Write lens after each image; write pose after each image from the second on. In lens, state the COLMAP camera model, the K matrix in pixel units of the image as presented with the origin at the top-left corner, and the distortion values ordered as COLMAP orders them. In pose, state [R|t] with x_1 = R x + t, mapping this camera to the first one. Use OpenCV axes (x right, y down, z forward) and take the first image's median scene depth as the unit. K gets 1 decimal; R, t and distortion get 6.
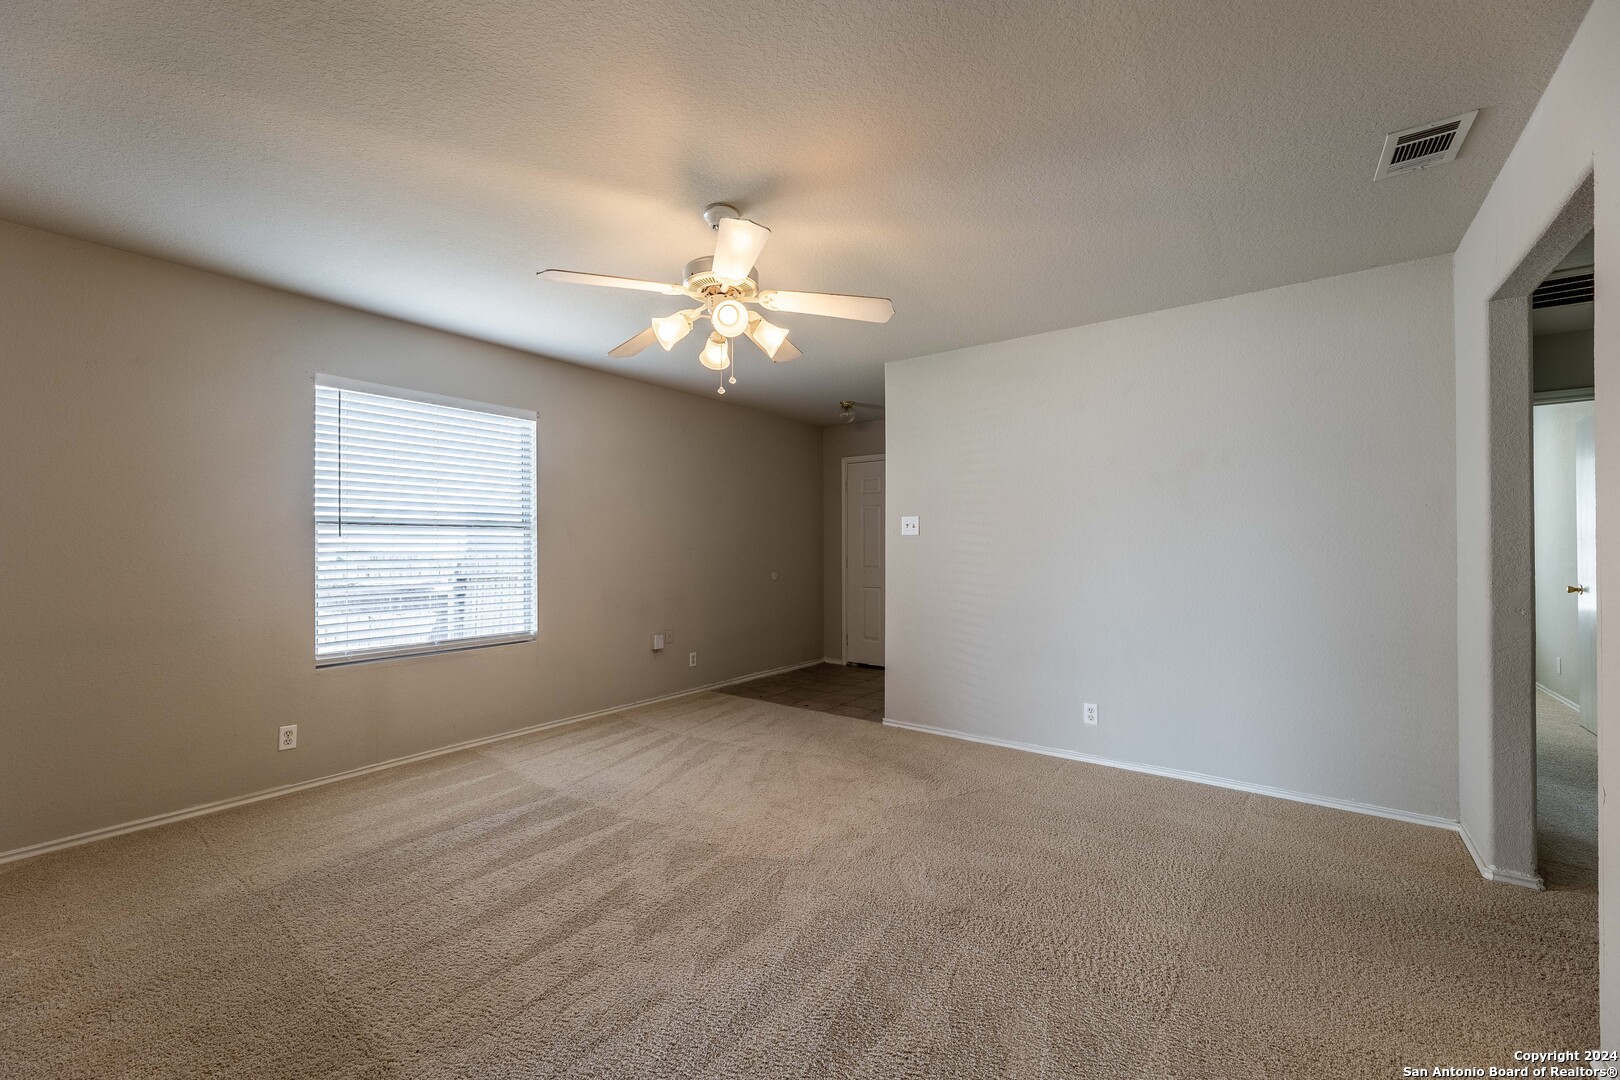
lens RADIAL K [[659.3, 0, 802.5], [0, 659.3, 546.3], [0, 0, 1]] dist [0.003097, 0.000136]
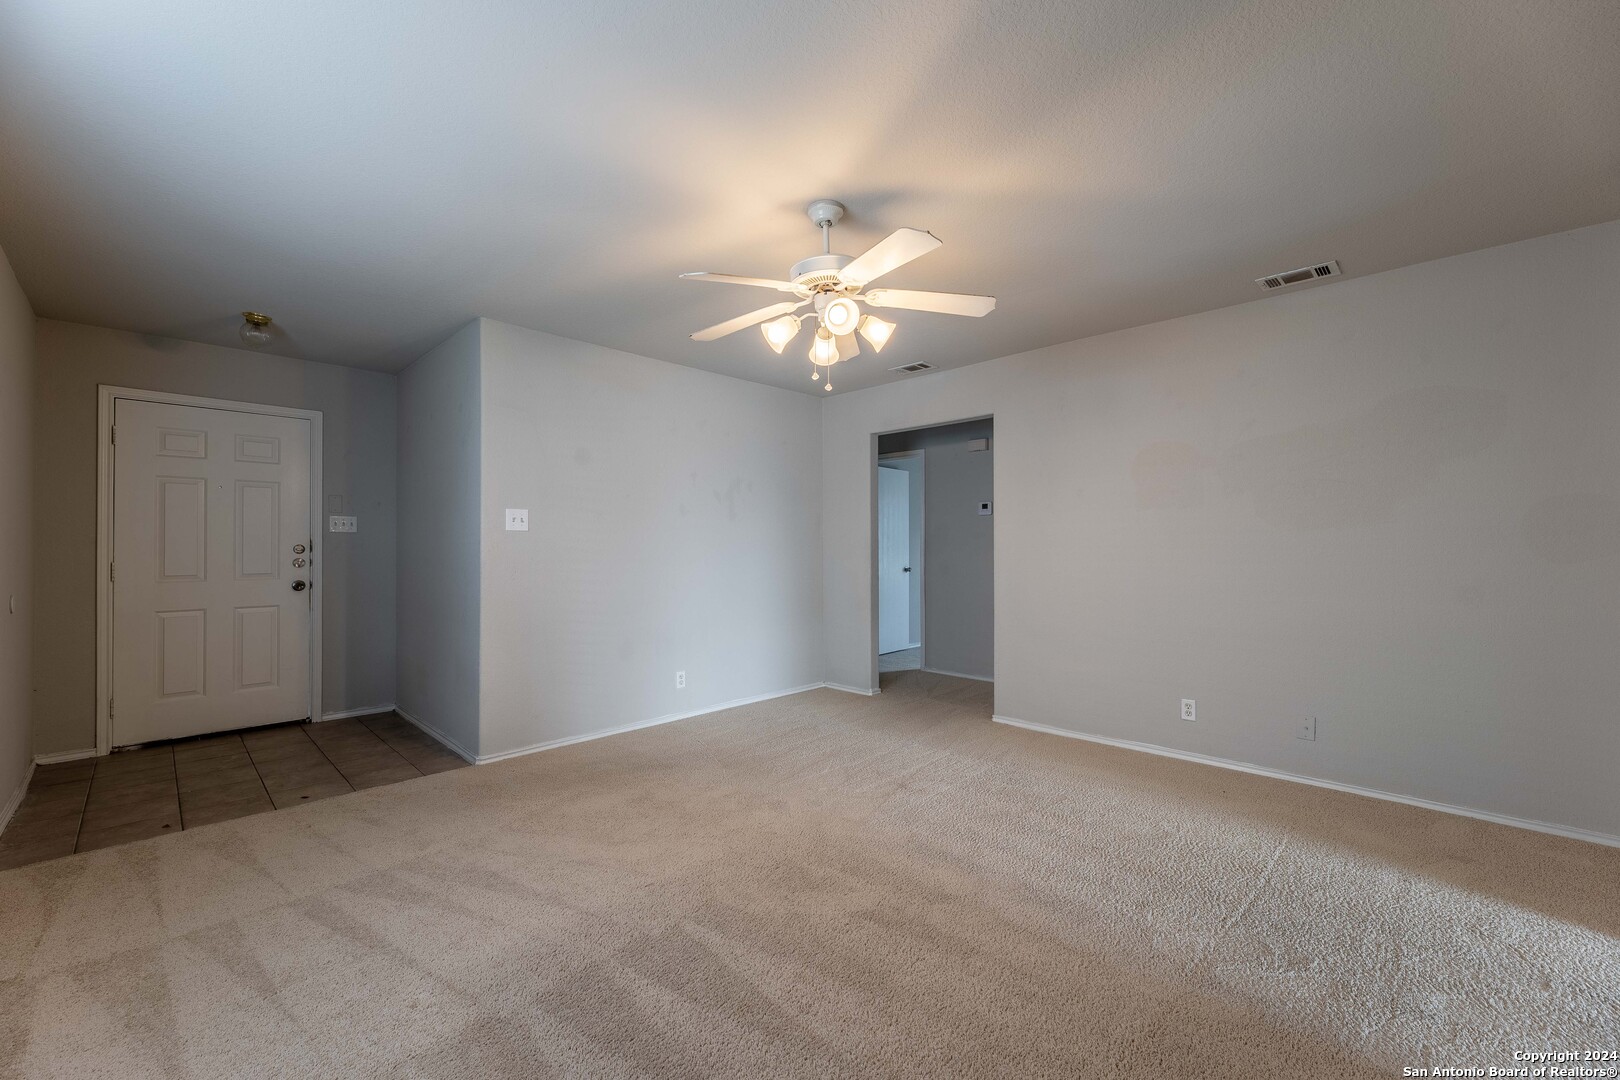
lens RADIAL K [[659.3, 0, 802.3], [0, 659.3, 540.7], [0, 0, 1]] dist [0.003097, 0.000136]
pose [[0.127453, 0.009047, 0.991803, -0.667285], [-0.000381, 0.999959, -0.009072, 0.003960], [-0.991845, 0.000778, 0.127451, 0.539854]]
